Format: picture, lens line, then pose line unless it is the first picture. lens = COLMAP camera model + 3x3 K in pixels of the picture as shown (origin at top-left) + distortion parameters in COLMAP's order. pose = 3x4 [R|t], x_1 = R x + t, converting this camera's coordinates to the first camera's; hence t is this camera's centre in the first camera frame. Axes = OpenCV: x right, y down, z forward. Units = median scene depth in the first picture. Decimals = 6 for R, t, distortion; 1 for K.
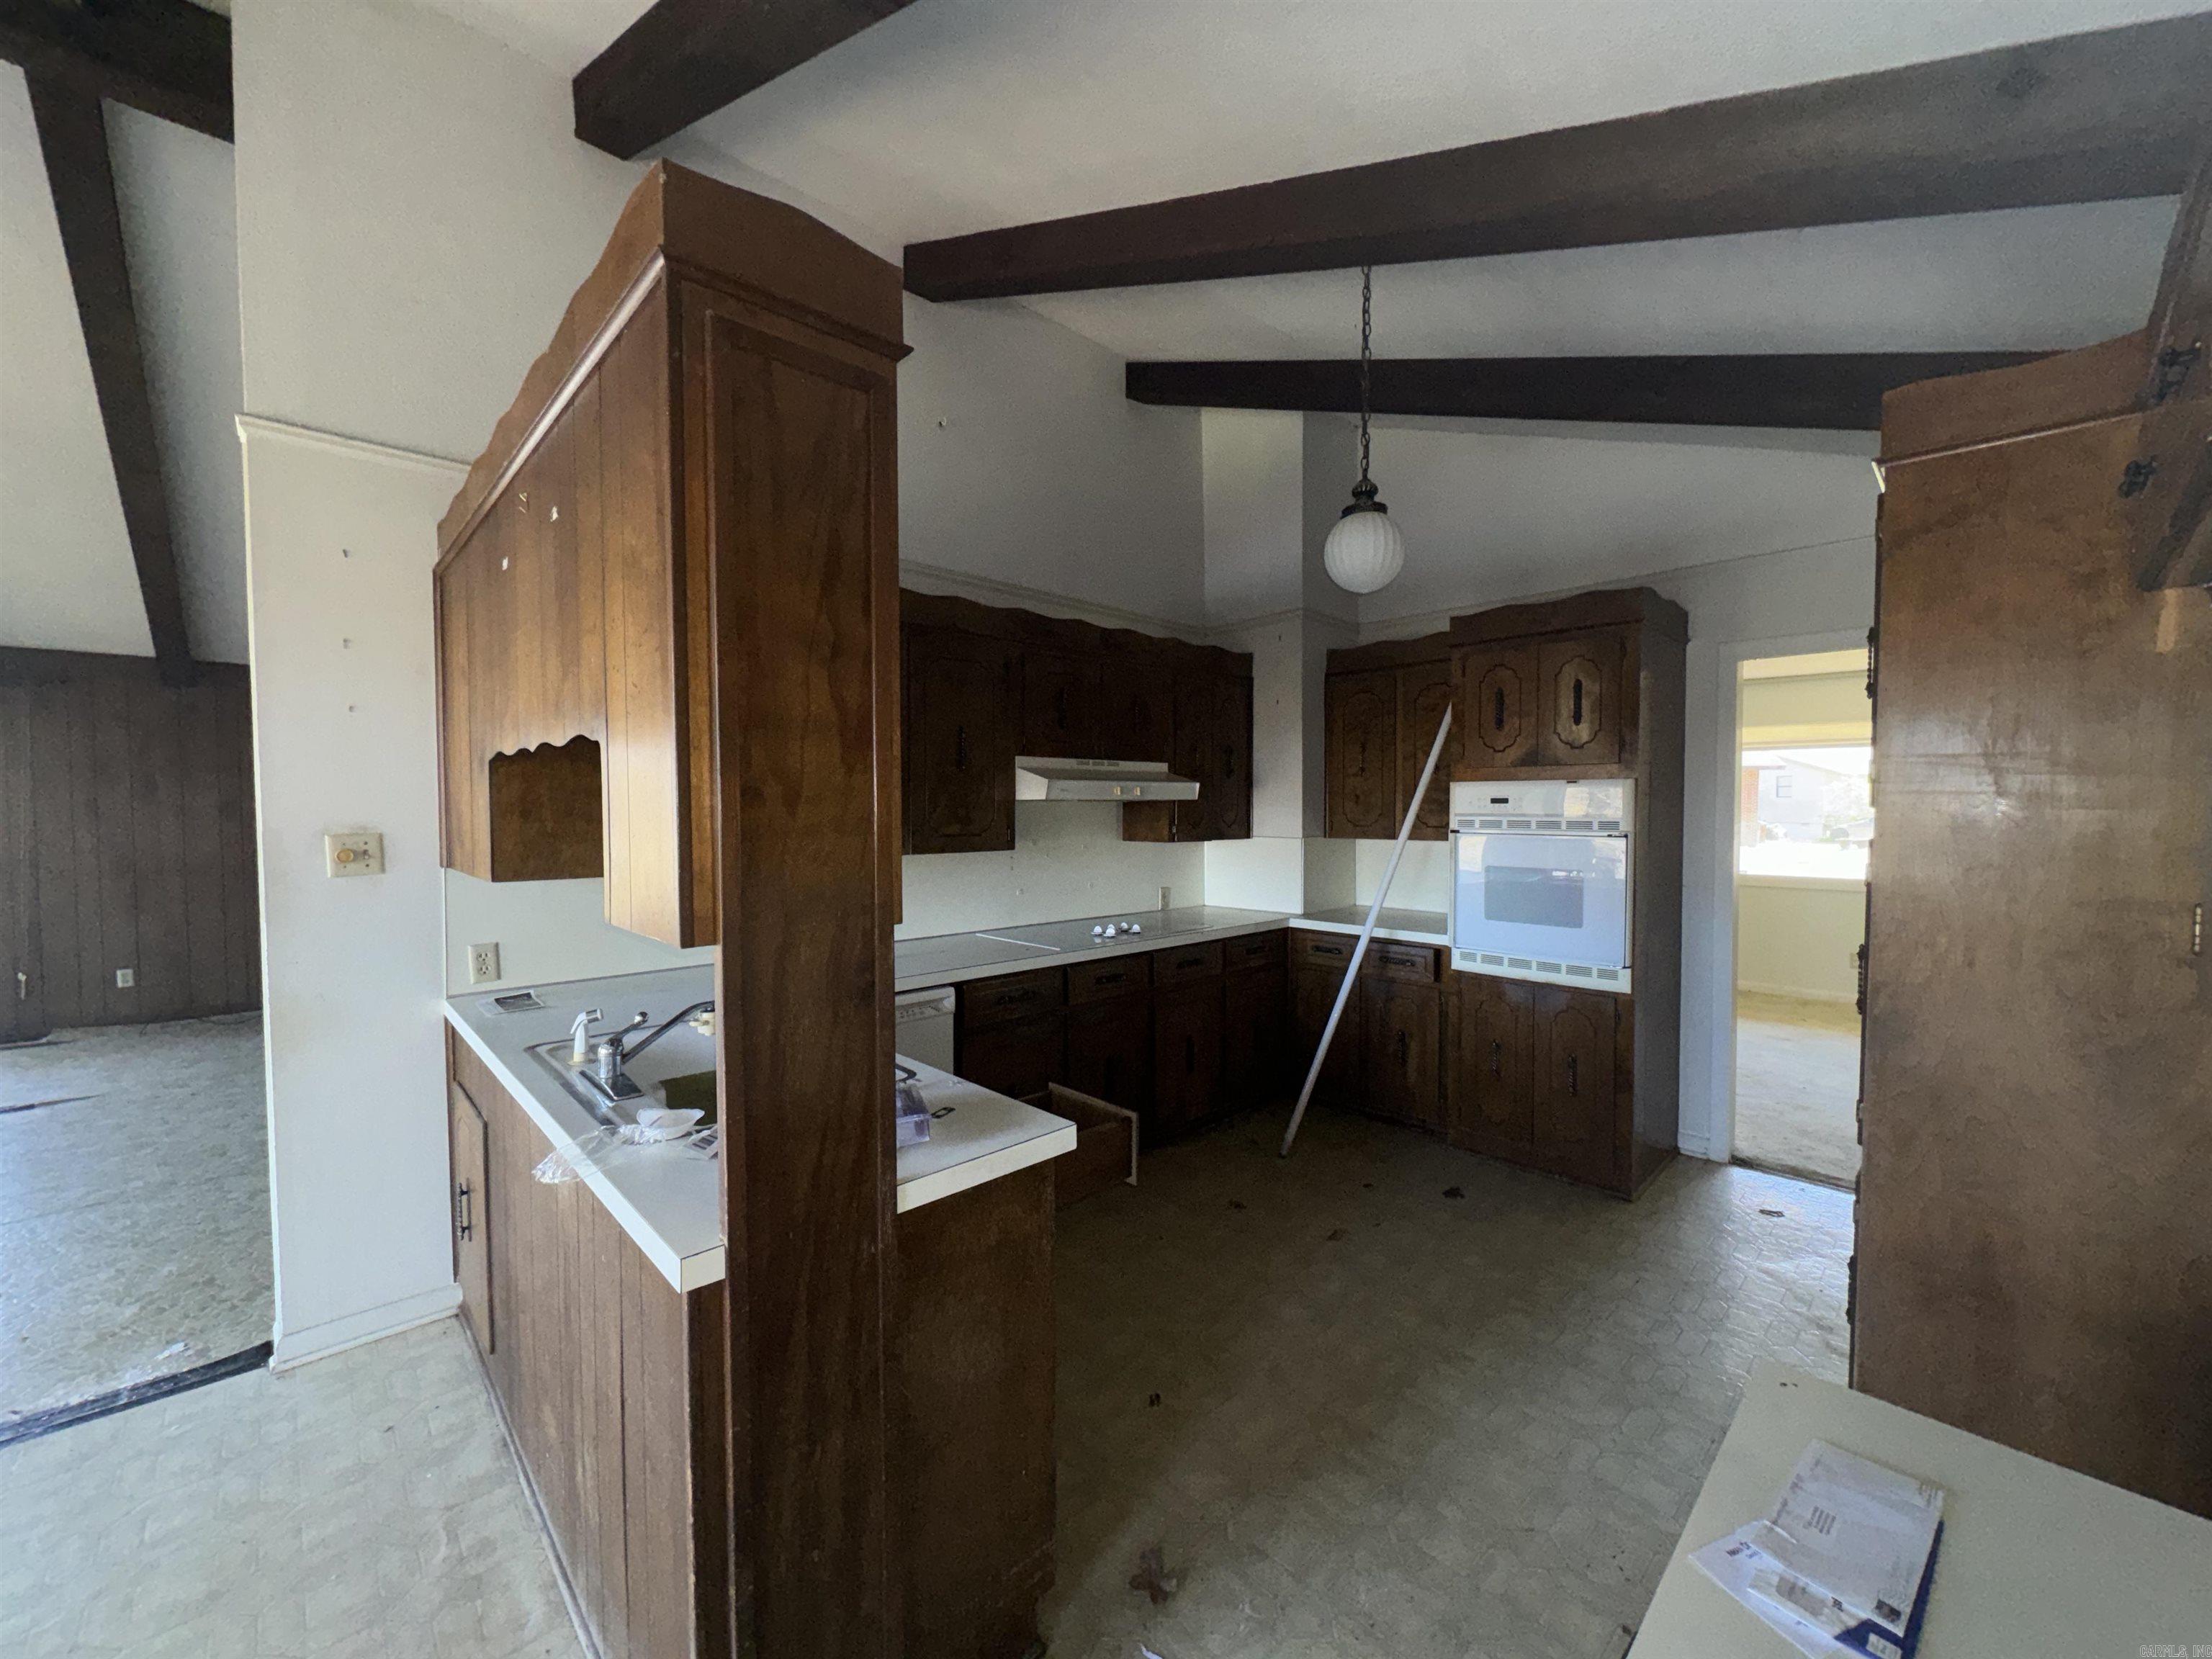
lens RADIAL K [[875.5, 0, 1106.0], [0, 875.5, 829.5], [0, 0, 1]] dist [-0.000047, -0.000118]
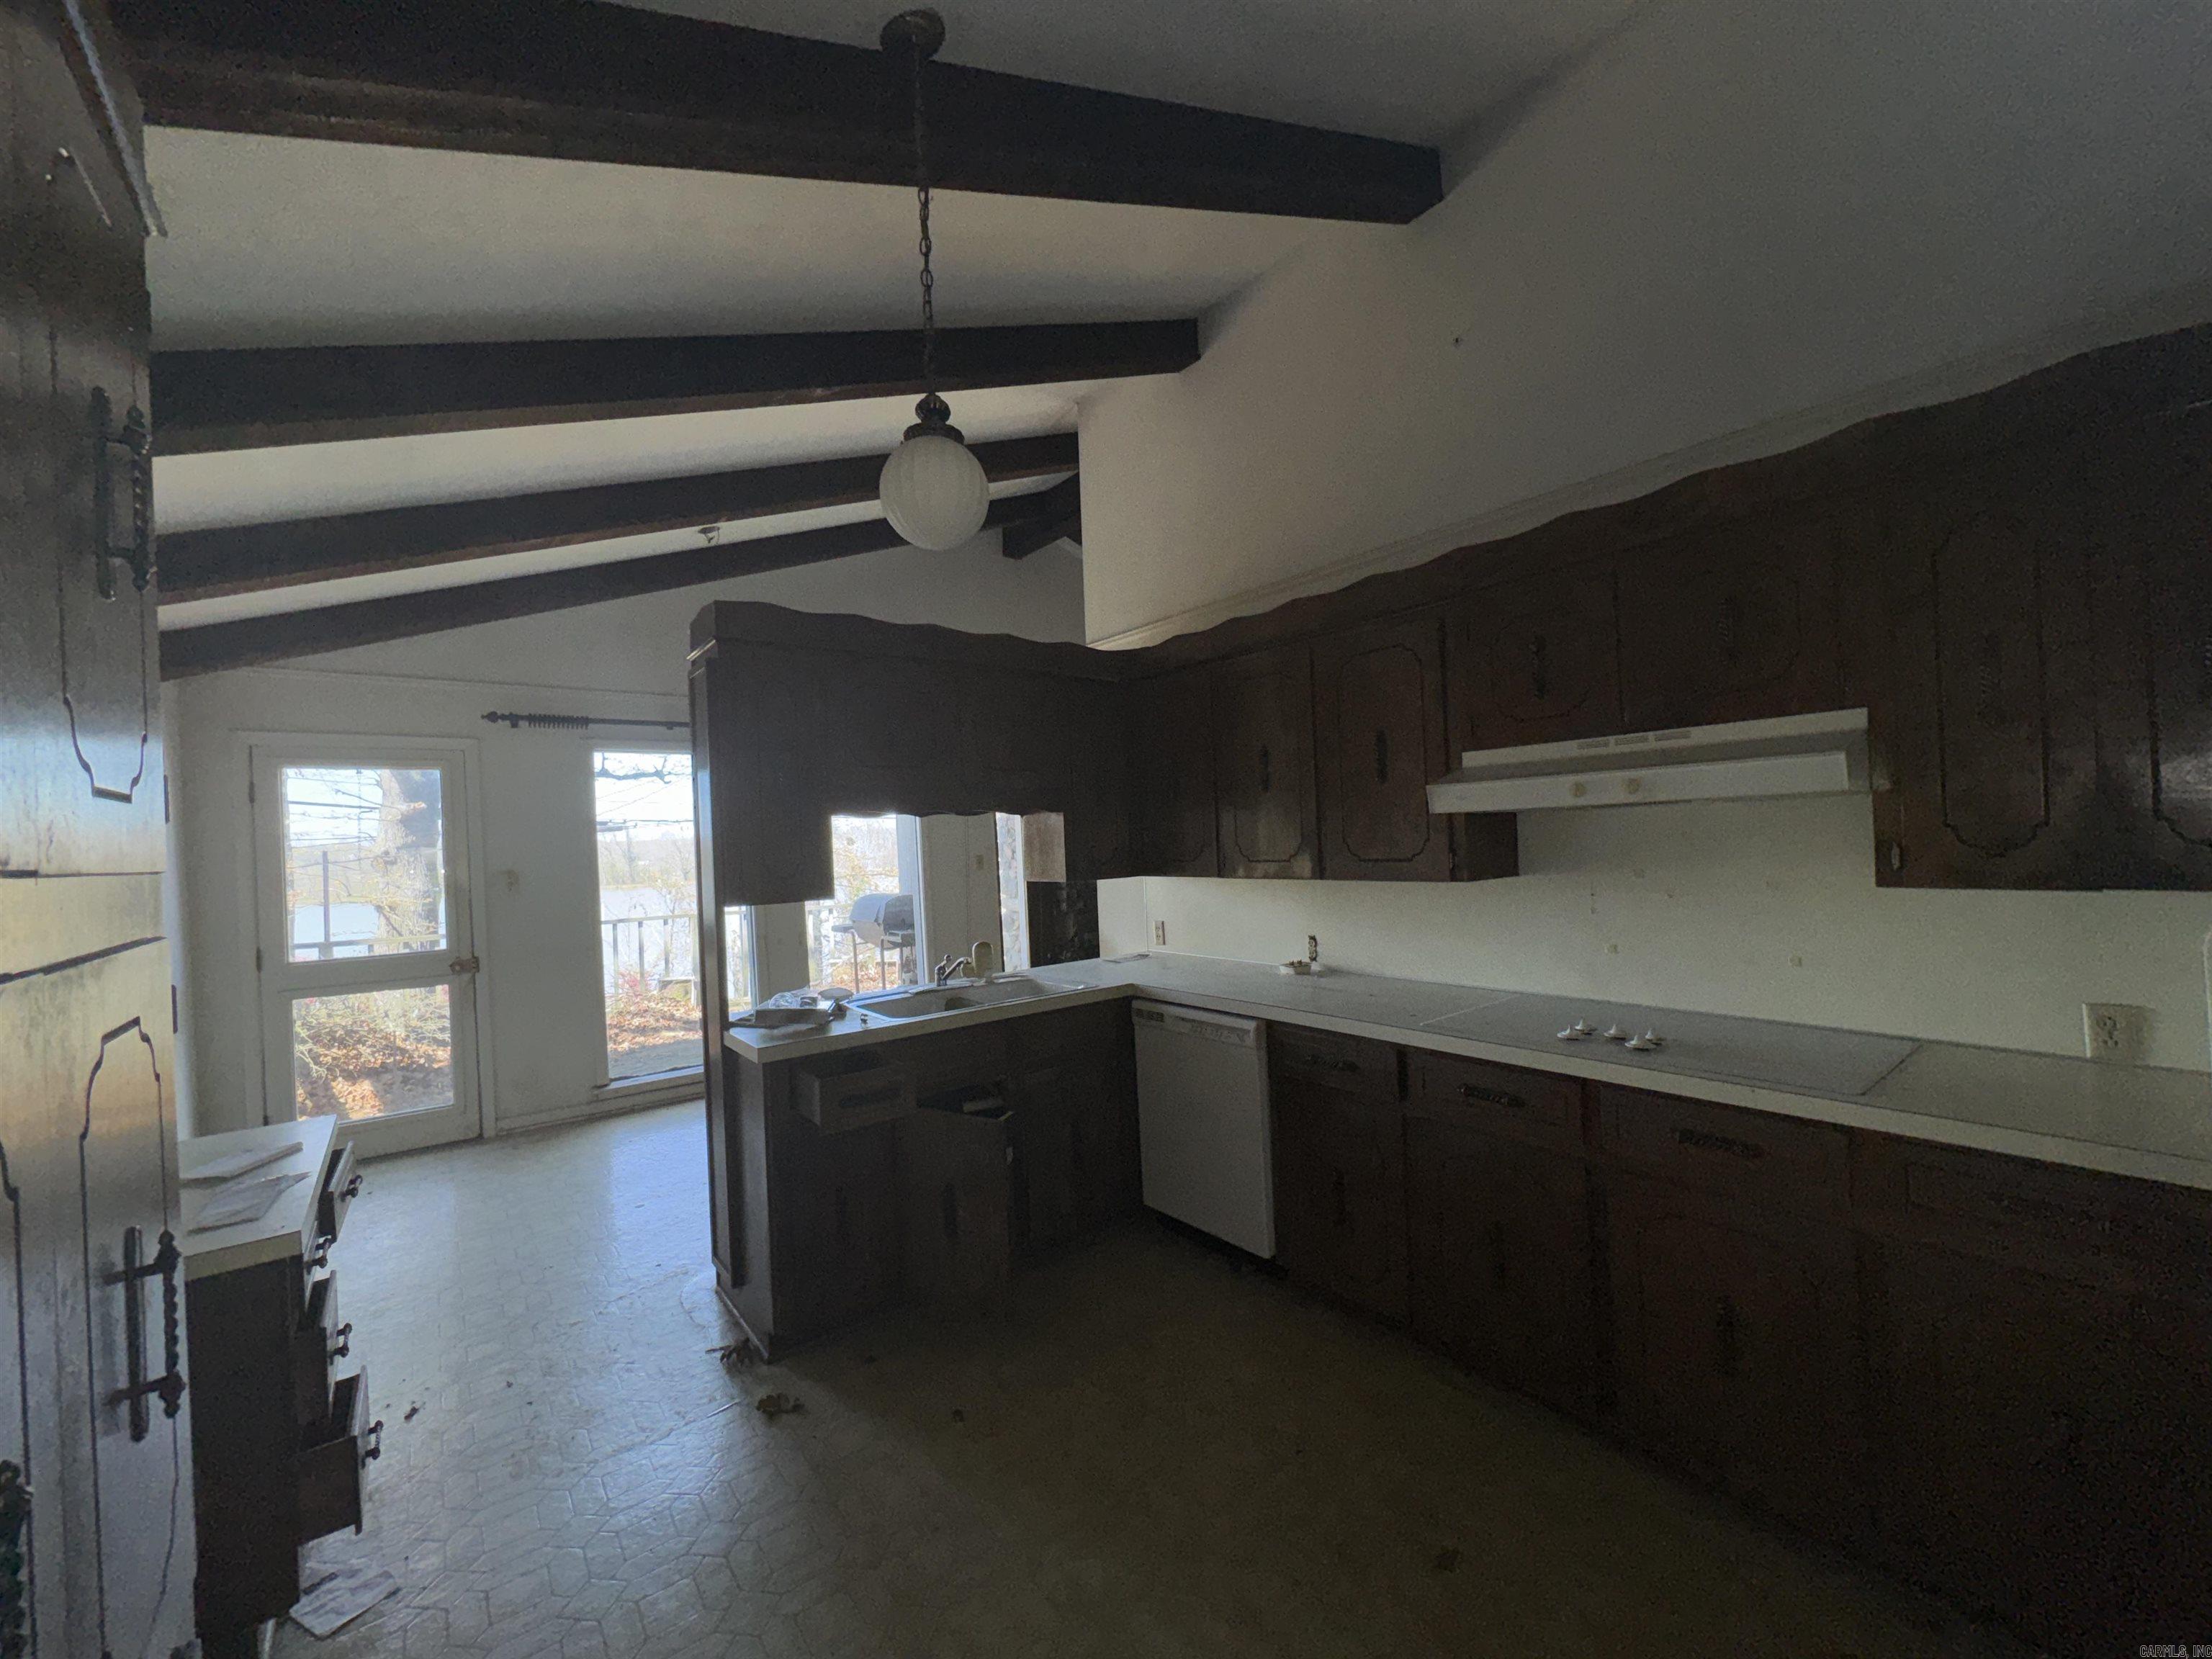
lens RADIAL K [[878.7, 0, 1109.8], [0, 878.7, 837.2], [0, 0, 1]] dist [0.049531, -0.000033]
pose [[-0.094505, 0.003255, -0.995519, 0.742556], [0.022947, 0.999736, 0.001090, -0.025087], [0.995260, -0.022741, -0.094555, 0.870373]]
